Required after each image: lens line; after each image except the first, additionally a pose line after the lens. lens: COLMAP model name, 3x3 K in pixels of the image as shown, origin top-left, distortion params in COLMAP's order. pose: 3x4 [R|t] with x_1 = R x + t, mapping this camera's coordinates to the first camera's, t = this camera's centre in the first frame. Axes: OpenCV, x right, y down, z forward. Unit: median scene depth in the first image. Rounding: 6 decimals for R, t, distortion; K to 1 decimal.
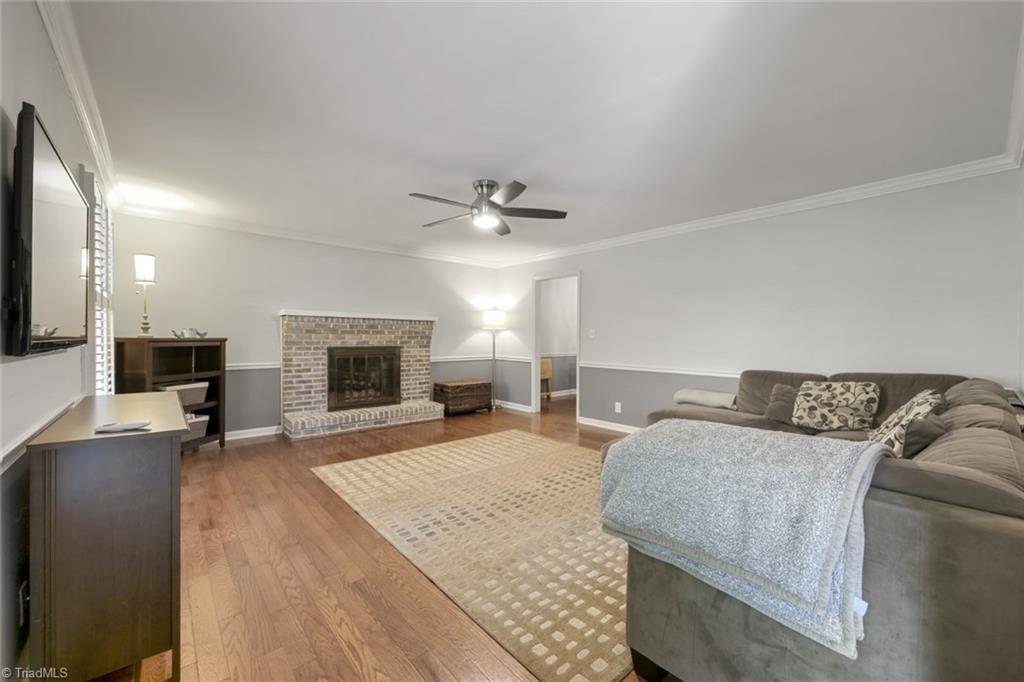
lens RADIAL K [[410.7, 0, 522.5], [0, 410.7, 341.0], [0, 0, 1]] dist [0.000147, 0.000916]
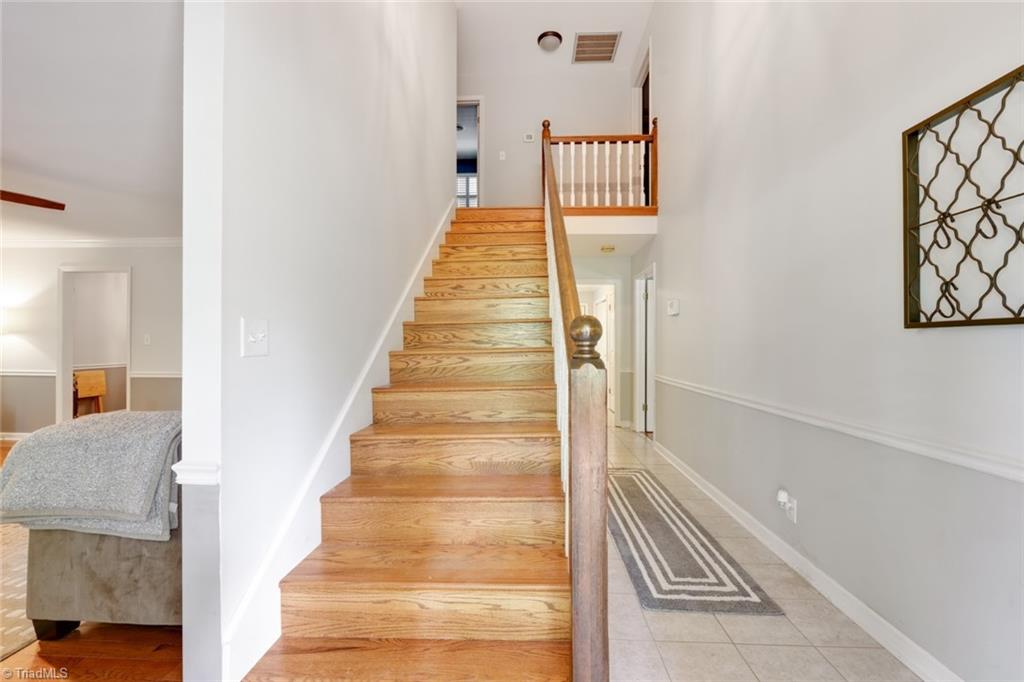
lens RADIAL K [[410.7, 0, 510.7], [0, 410.7, 343.3], [0, 0, 1]] dist [0.000147, 0.000916]
pose [[0.710881, 0.001903, 0.703310, 0.106209], [0.005033, 0.999957, -0.007792, 0.000223], [-0.703294, 0.009079, 0.710841, -0.195885]]
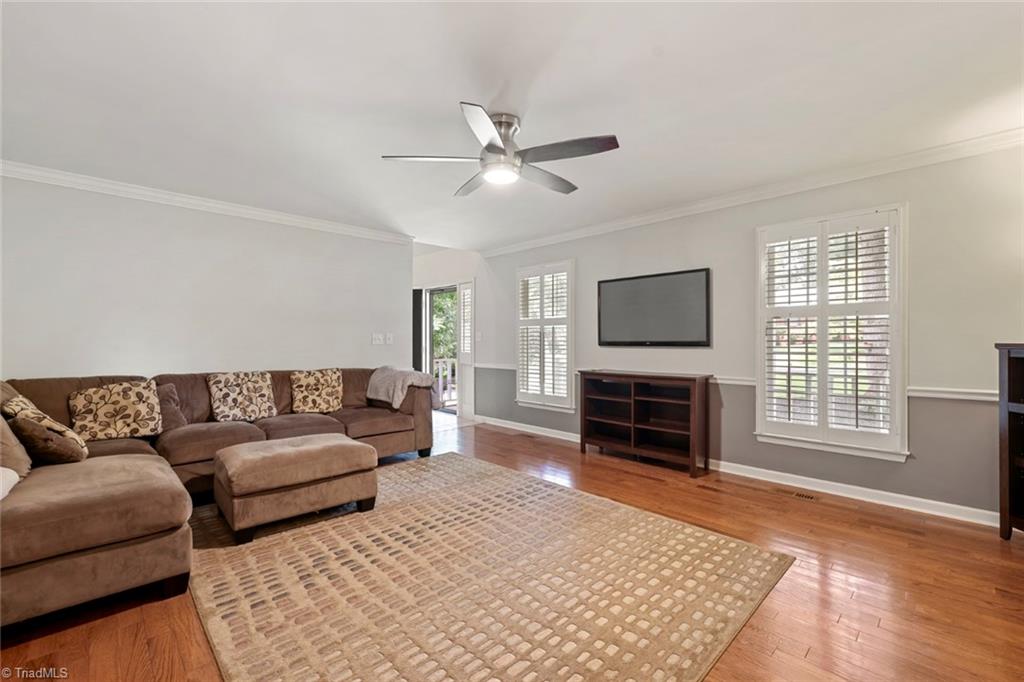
lens RADIAL K [[410.7, 0, 515.7], [0, 410.7, 335.6], [0, 0, 1]] dist [0.000147, 0.000916]
pose [[-0.998288, -0.008188, -0.057913, -0.046692], [-0.009363, 0.999755, 0.020033, -0.020293], [0.057734, 0.020540, -0.998121, 1.099369]]
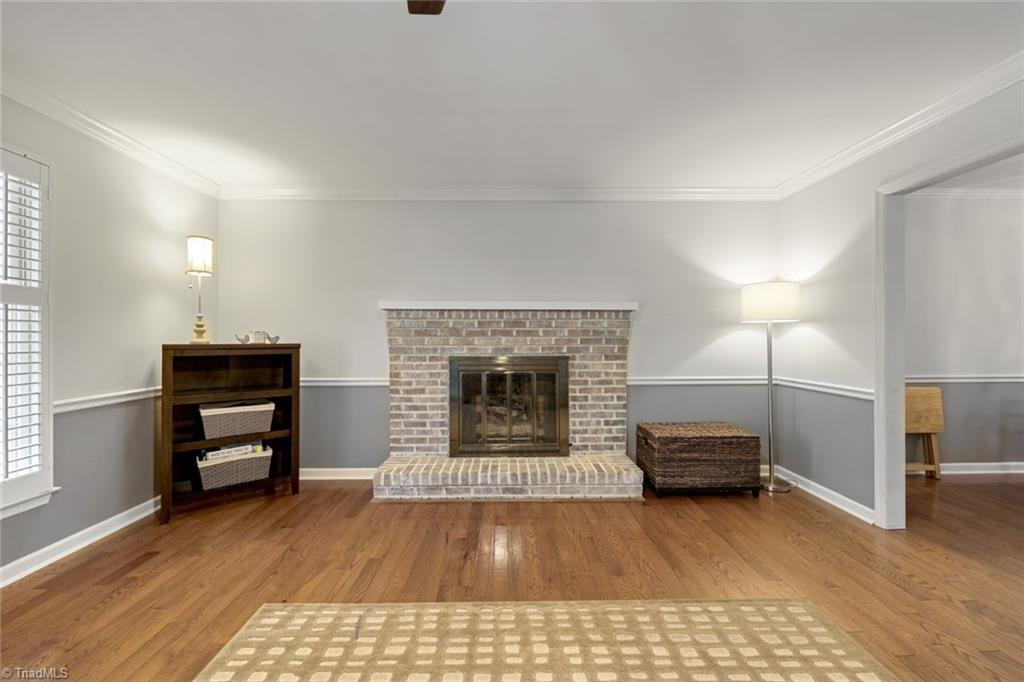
lens RADIAL K [[410.7, 0, 505.8], [0, 410.7, 341.0], [0, 0, 1]] dist [0.000147, 0.000916]
pose [[0.747576, -0.009255, -0.664112, 0.024943], [0.001242, 0.999921, -0.012537, -0.001979], [0.664176, 0.008547, 0.747528, 0.560695]]
